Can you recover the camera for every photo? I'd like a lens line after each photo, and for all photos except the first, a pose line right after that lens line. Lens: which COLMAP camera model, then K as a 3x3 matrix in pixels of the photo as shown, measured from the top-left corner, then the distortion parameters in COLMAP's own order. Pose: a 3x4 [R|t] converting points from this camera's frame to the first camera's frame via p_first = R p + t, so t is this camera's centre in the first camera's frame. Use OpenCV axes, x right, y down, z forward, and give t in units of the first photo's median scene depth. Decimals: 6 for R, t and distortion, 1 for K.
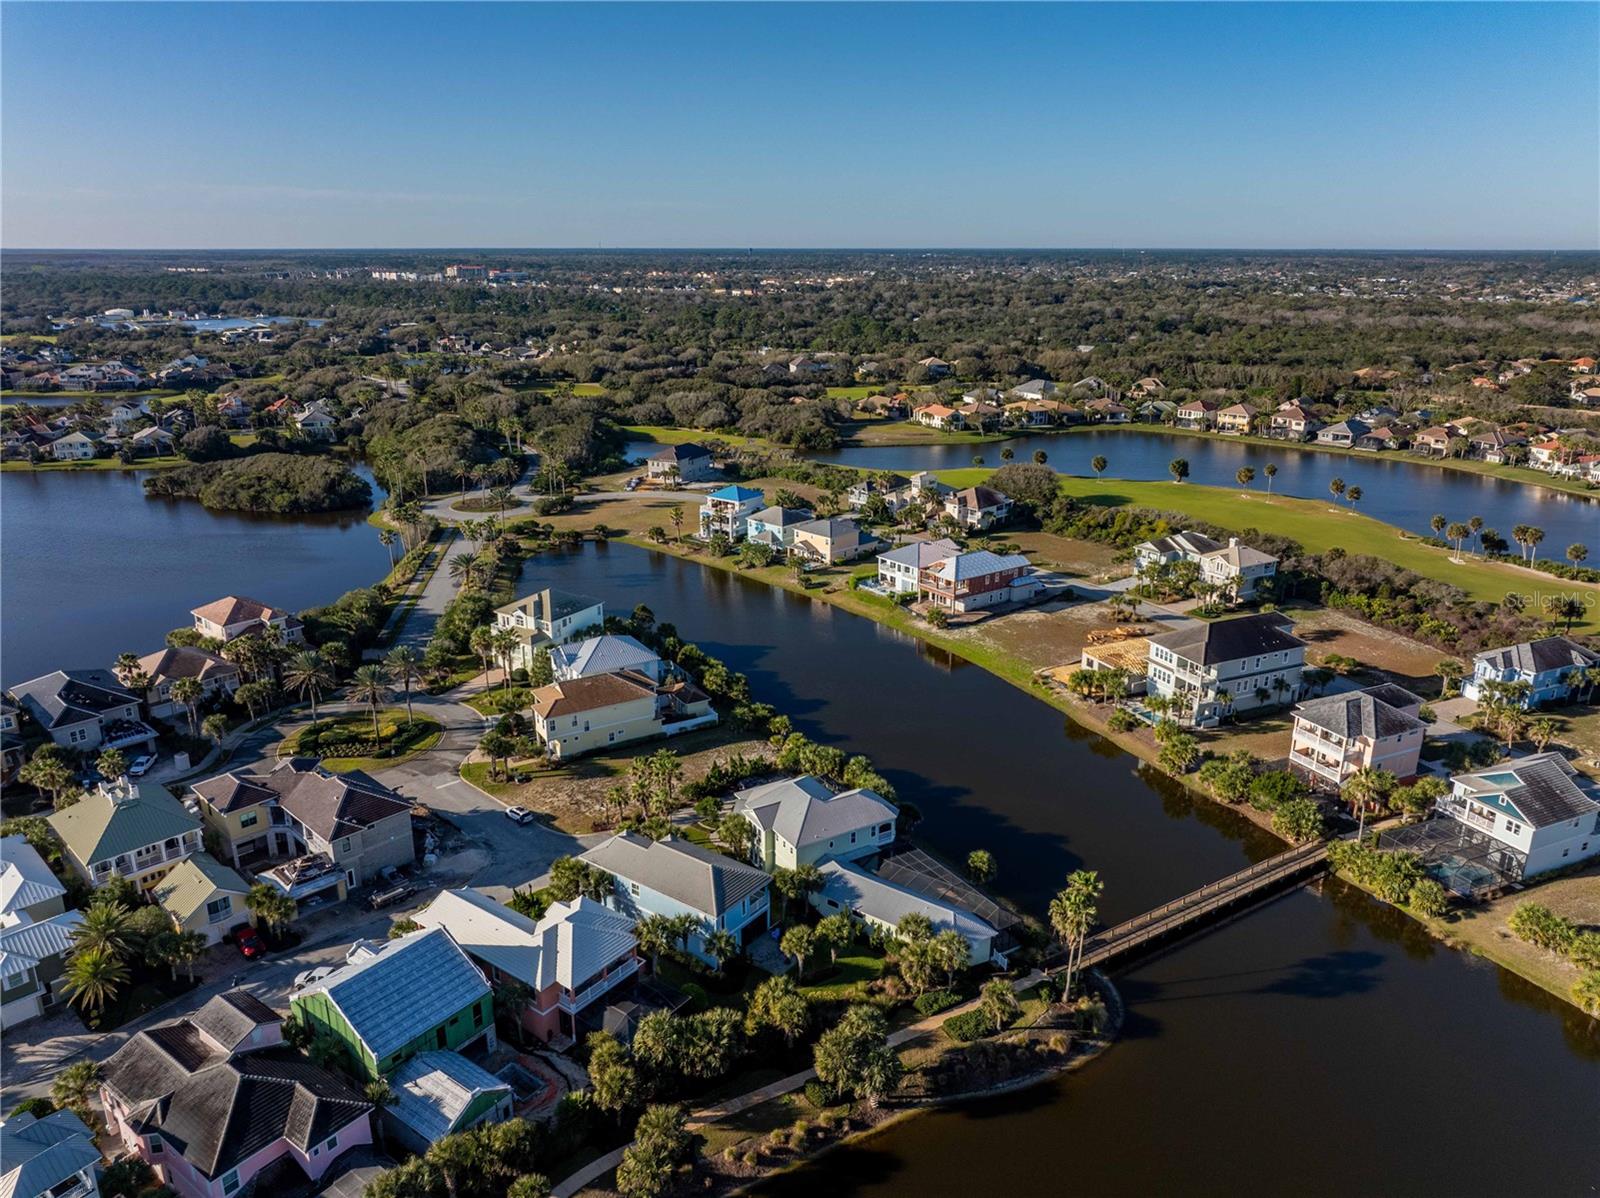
lens RADIAL K [[1117.9, 0, 800.0], [0, 1117.9, 599.0], [0, 0, 1]] dist [0.004763, -0.012045]
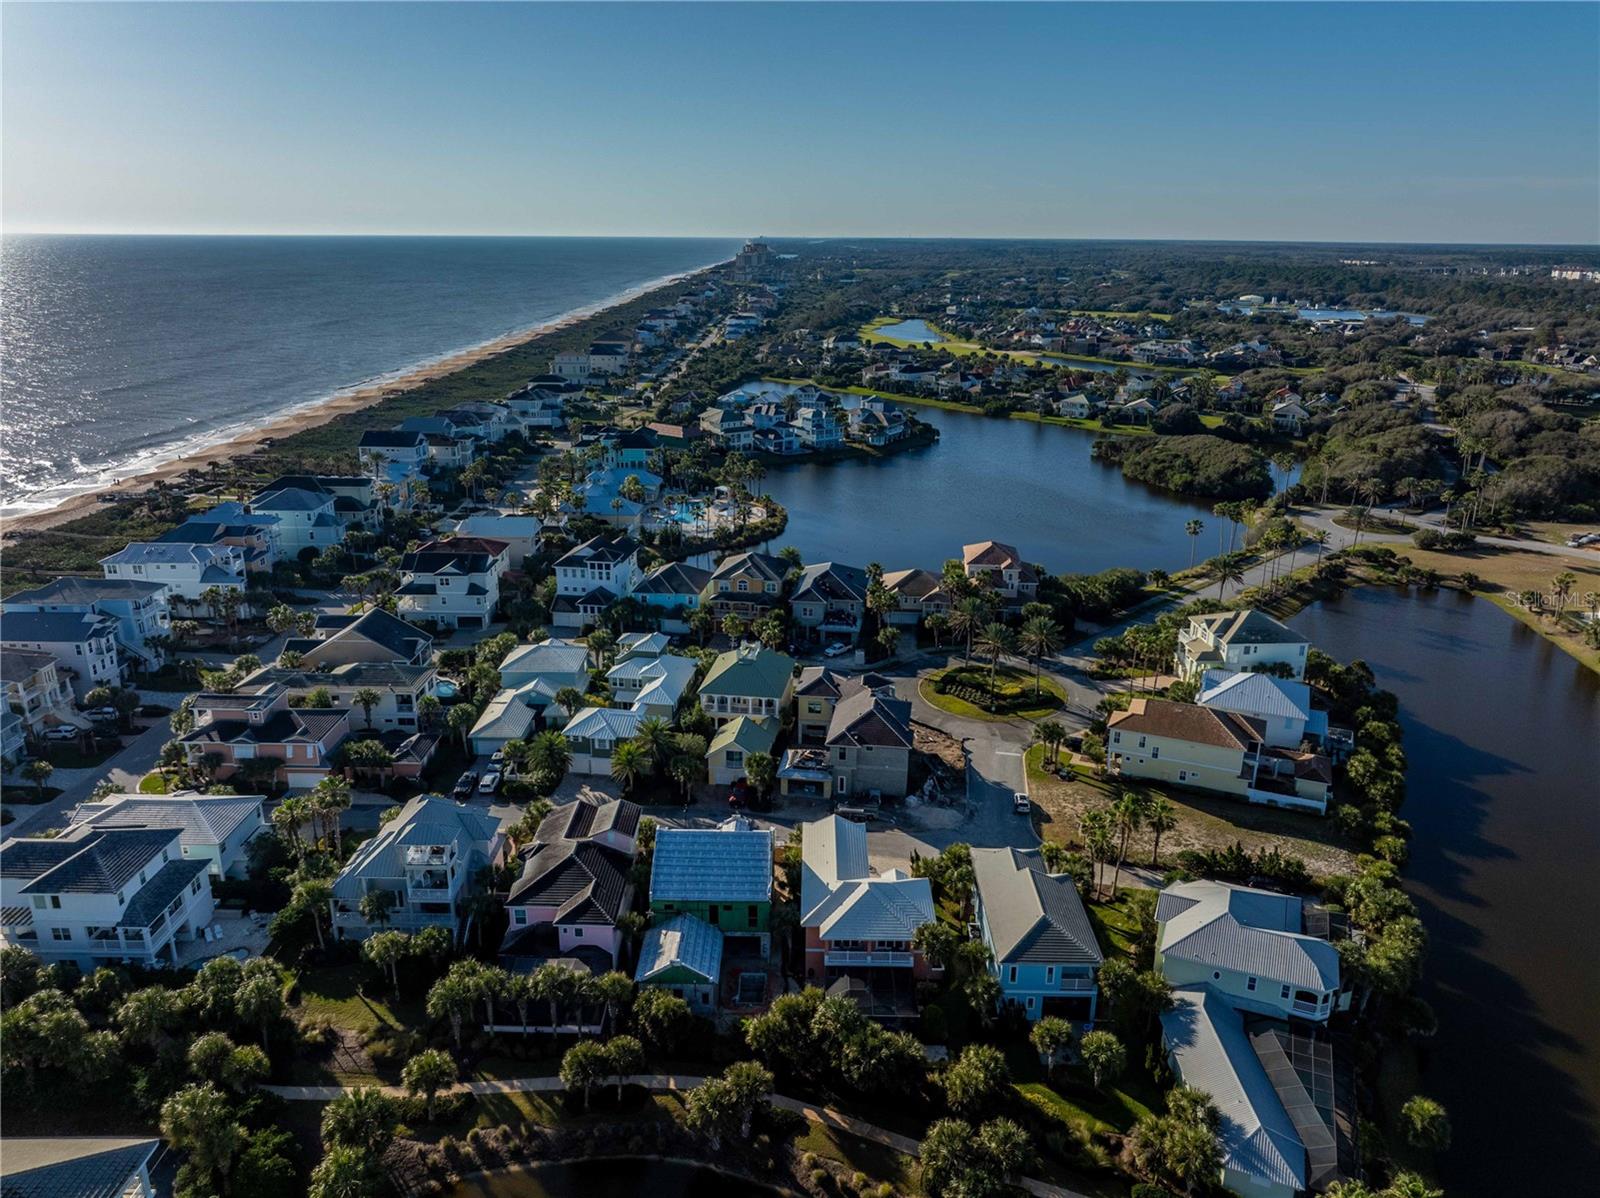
lens RADIAL K [[1117.9, 0, 800.0], [0, 1117.9, 599.0], [0, 0, 1]] dist [0.004763, -0.012045]
pose [[0.578280, 0.257241, -0.774222, 0.267537], [-0.253529, 0.958666, 0.129159, -0.043295], [0.775445, 0.121598, 0.619595, 0.161774]]
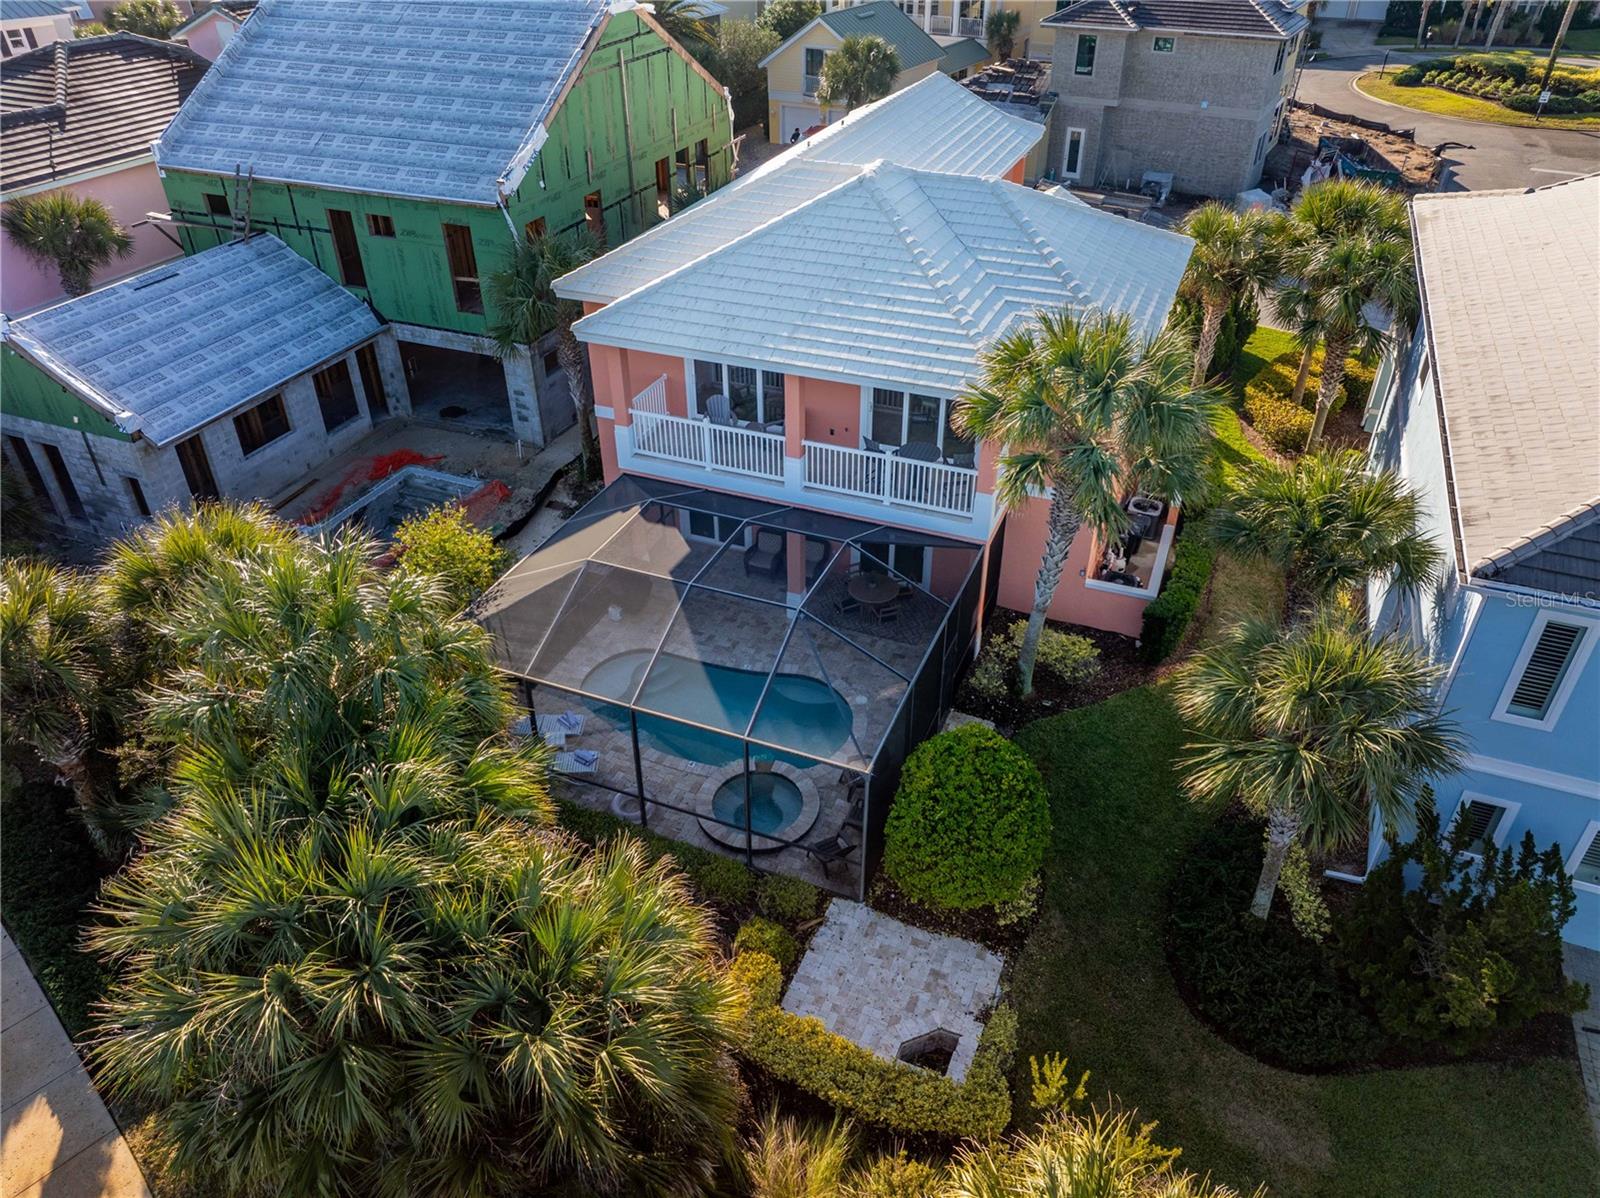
lens RADIAL K [[1117.9, 0, 800.0], [0, 1117.9, 599.0], [0, 0, 1]] dist [0.004763, -0.012045]
pose [[0.239506, 0.554571, -0.796924, 0.008798], [-0.284141, 0.824913, 0.488653, 0.142753], [0.928386, 0.109403, 0.355148, 0.512514]]
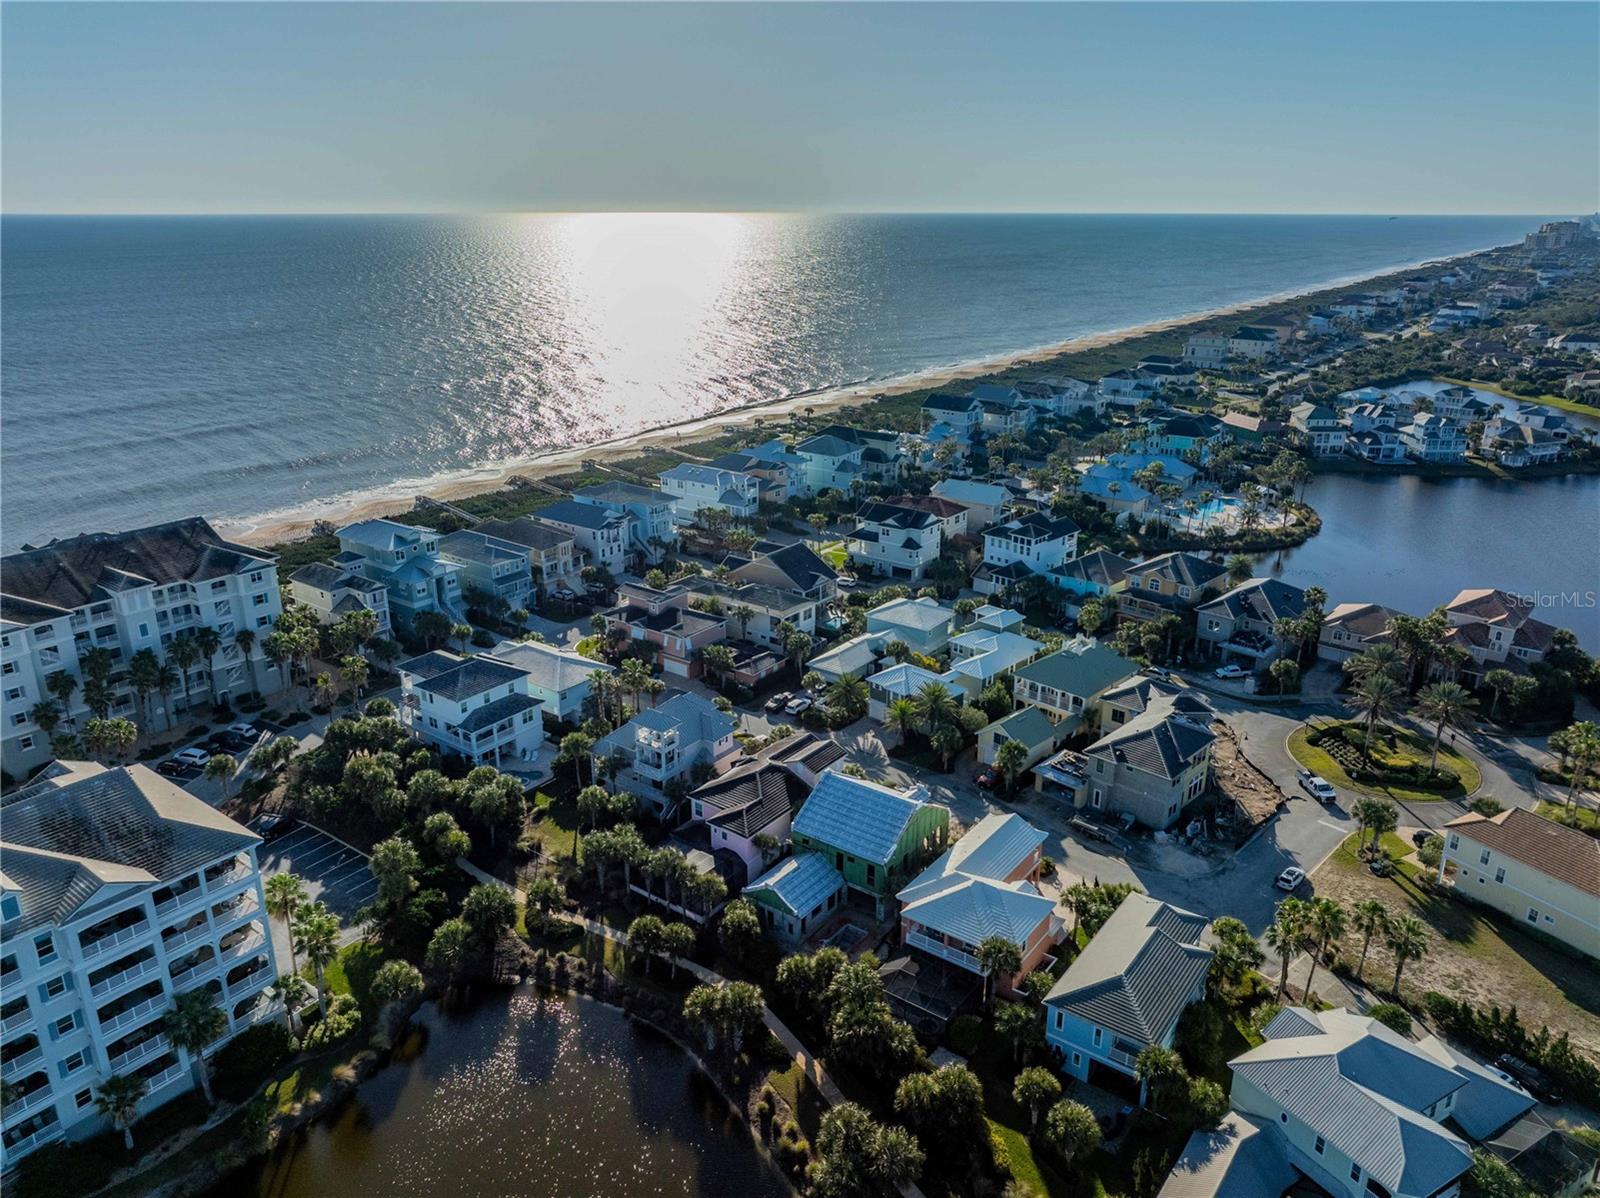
lens RADIAL K [[1117.9, 0, 800.0], [0, 1117.9, 599.0], [0, 0, 1]] dist [0.004763, -0.012045]
pose [[-0.010337, 0.329501, -0.944098, 0.359666], [-0.302866, 0.898769, 0.316997, -0.113339], [0.952977, 0.289212, 0.090504, 0.388002]]
